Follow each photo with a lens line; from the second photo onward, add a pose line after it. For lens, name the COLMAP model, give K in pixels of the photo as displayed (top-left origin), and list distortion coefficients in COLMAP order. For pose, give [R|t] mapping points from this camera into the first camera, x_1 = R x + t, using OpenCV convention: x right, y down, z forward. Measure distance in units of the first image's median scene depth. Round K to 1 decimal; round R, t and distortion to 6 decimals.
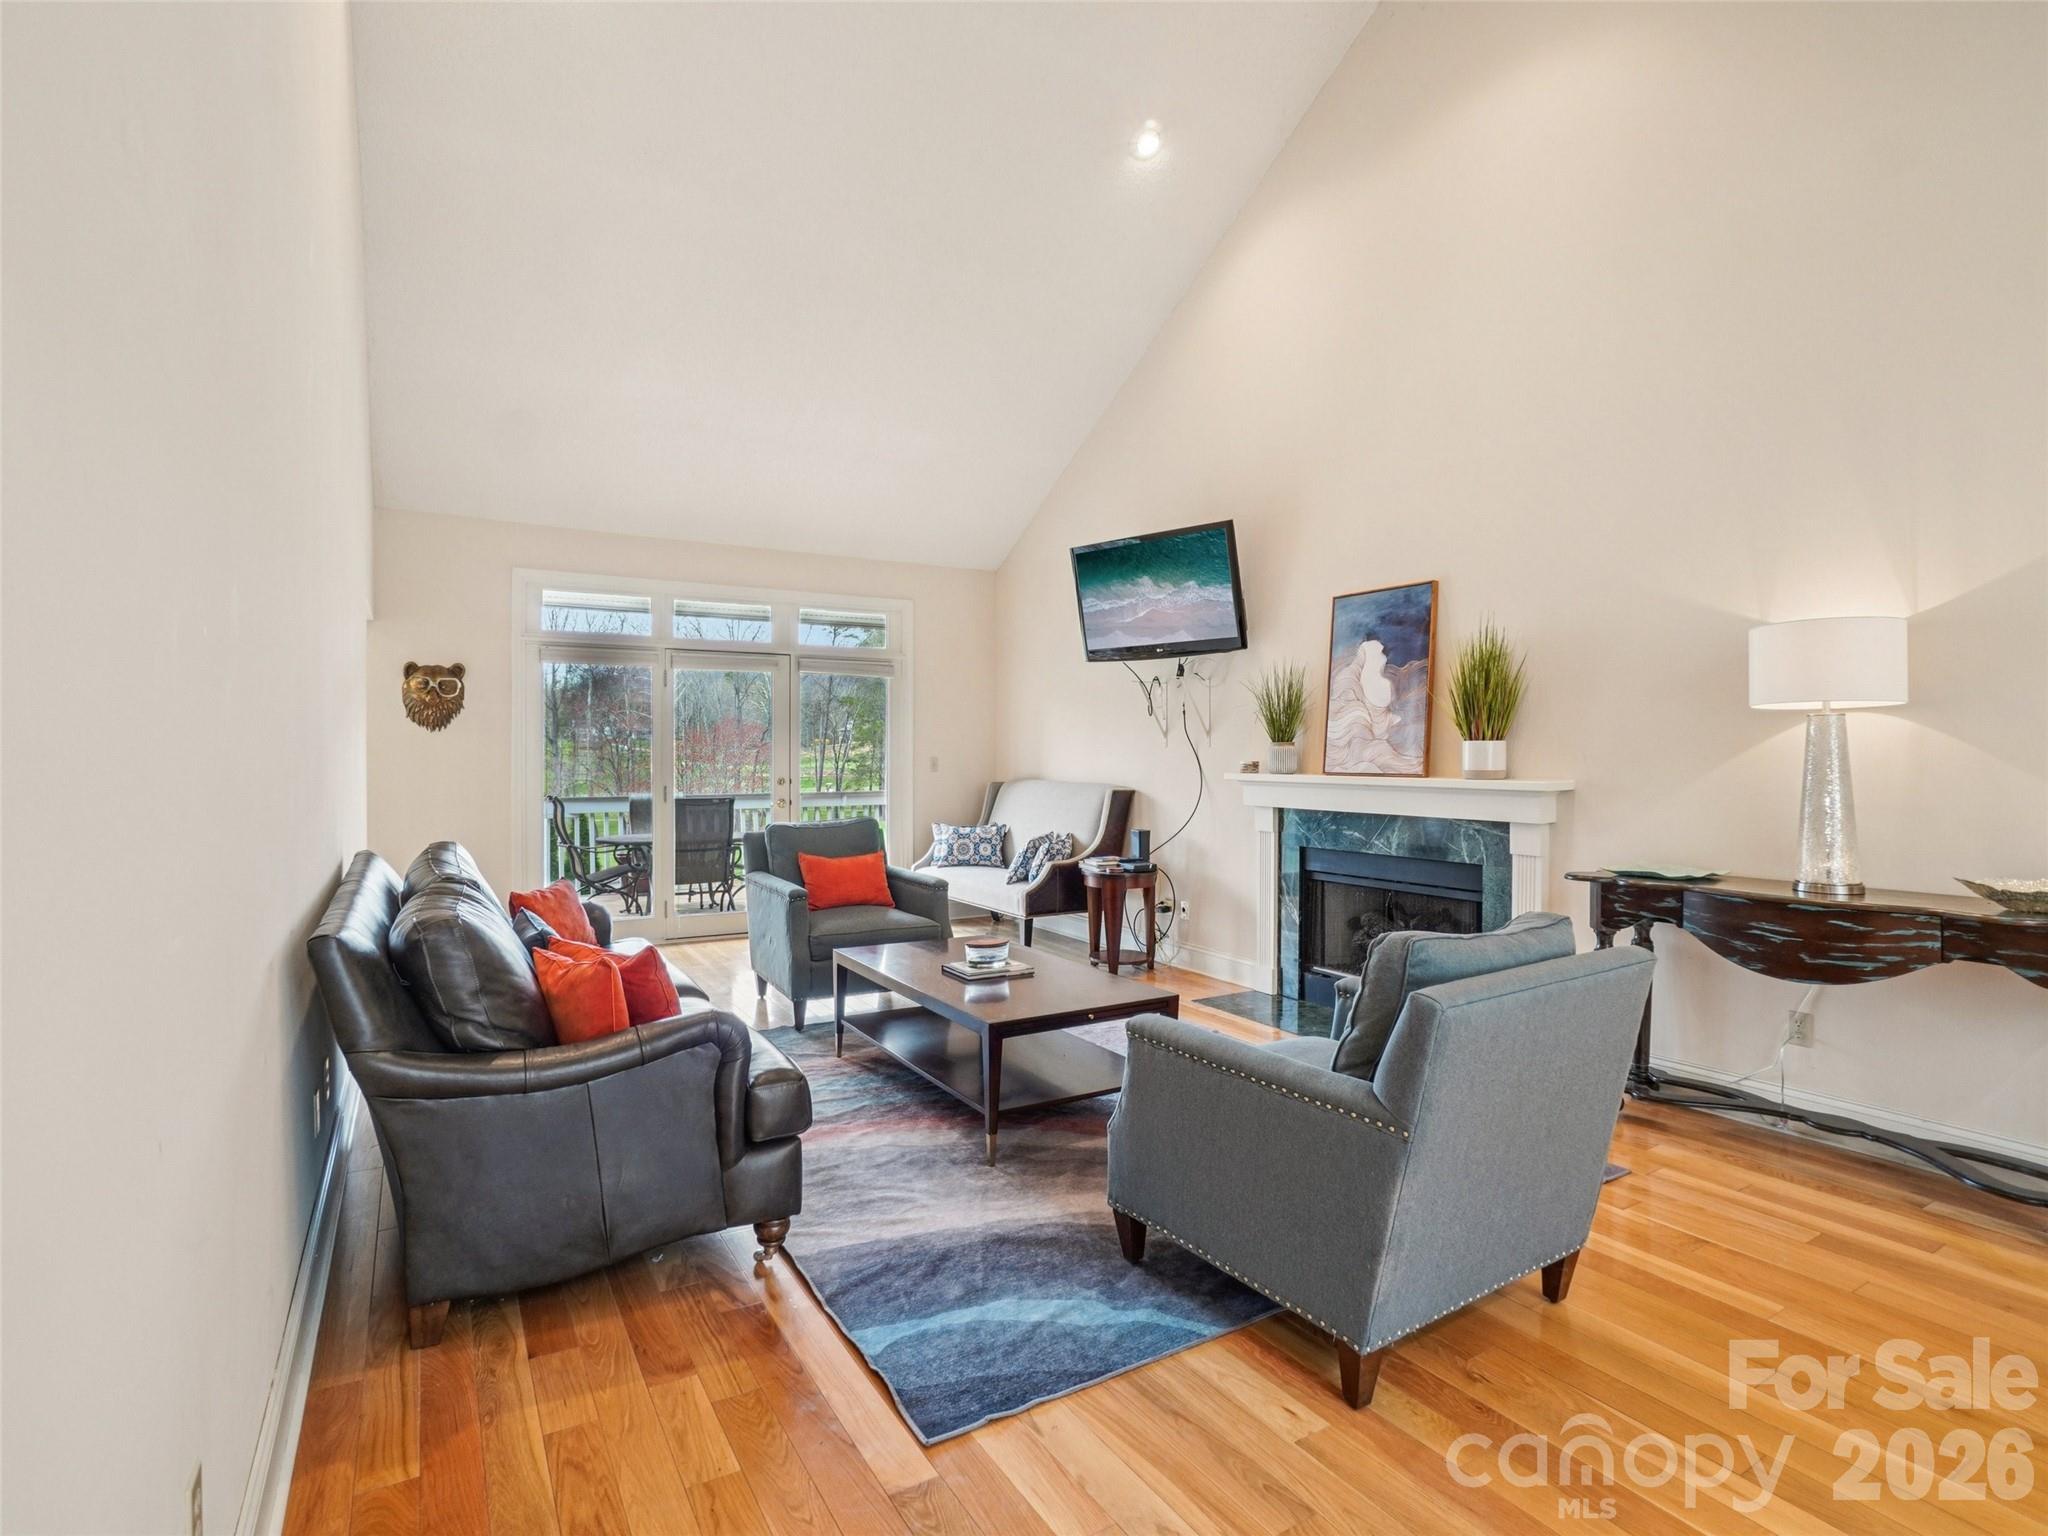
lens RADIAL K [[1018.5, 0, 1014.1], [0, 1018.5, 757.8], [0, 0, 1]] dist [-0.068040, 0.024093]
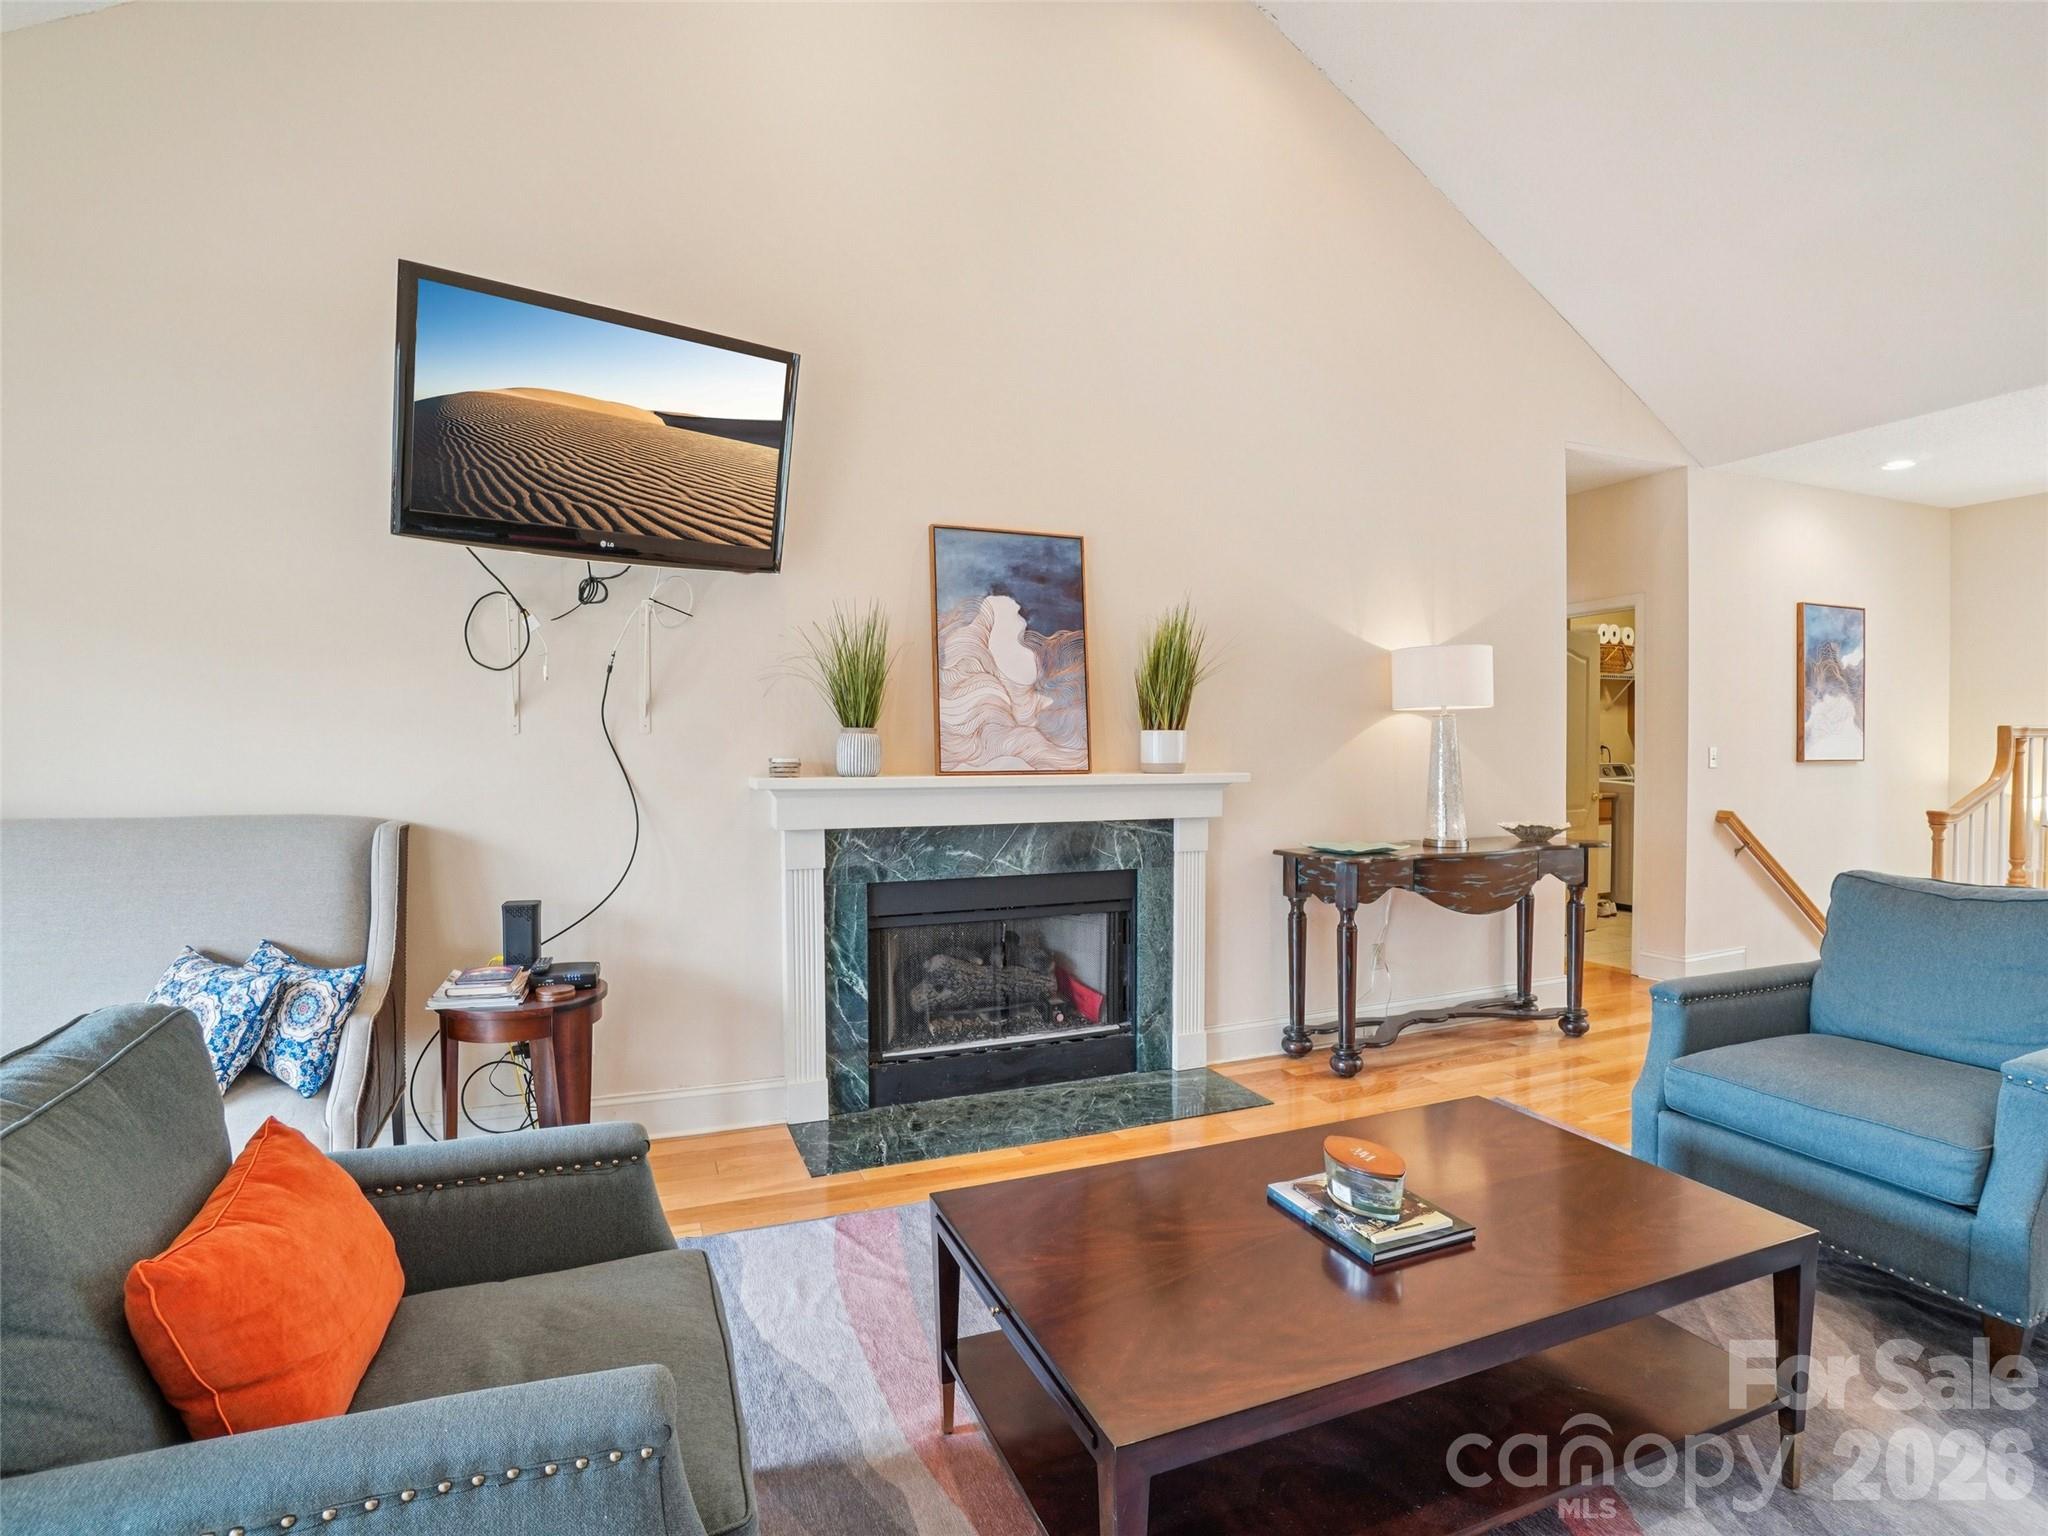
lens RADIAL K [[1018.5, 0, 1014.1], [0, 1018.5, 757.8], [0, 0, 1]] dist [-0.068040, 0.024093]
pose [[0.145096, -0.016066, 0.989287, -0.409584], [0.003003, 0.999871, 0.015797, -0.006719], [-0.989413, 0.000679, 0.145126, 0.897472]]
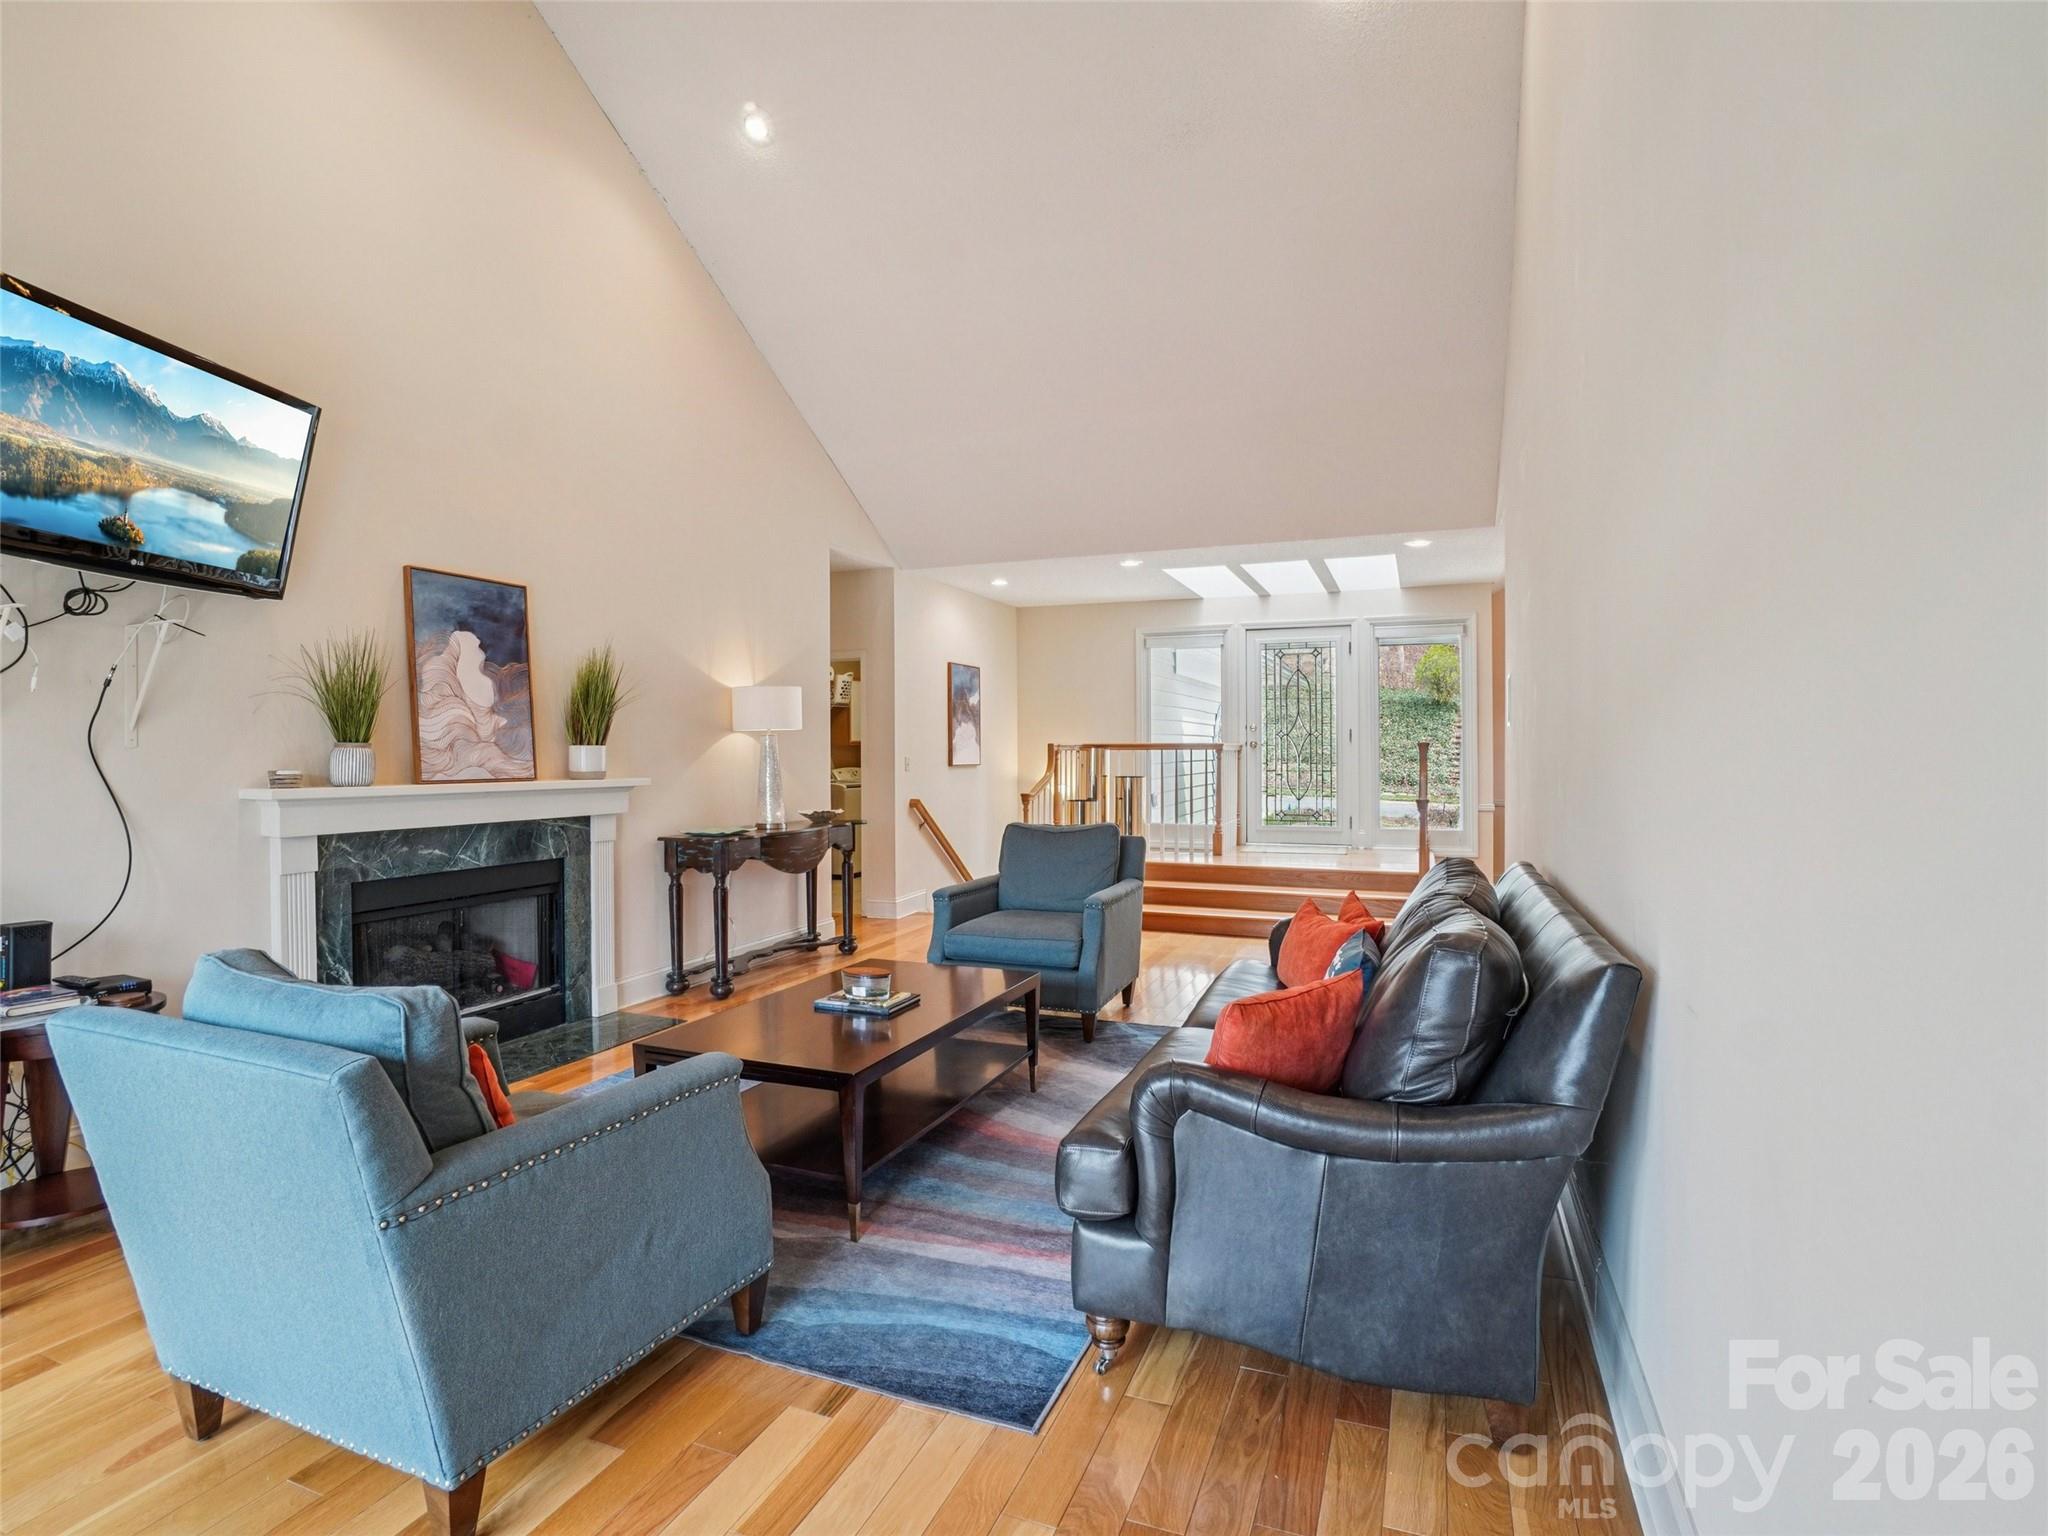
lens RADIAL K [[1027.5, 0, 1026.8], [0, 1027.5, 747.4], [0, 0, 1]] dist [-0.045960, 0.000168]
pose [[-0.617798, 0.005607, 0.786317, -0.672007], [0.005069, 0.999982, -0.003148, -0.008027], [-0.786321, 0.002041, -0.617815, 1.186757]]
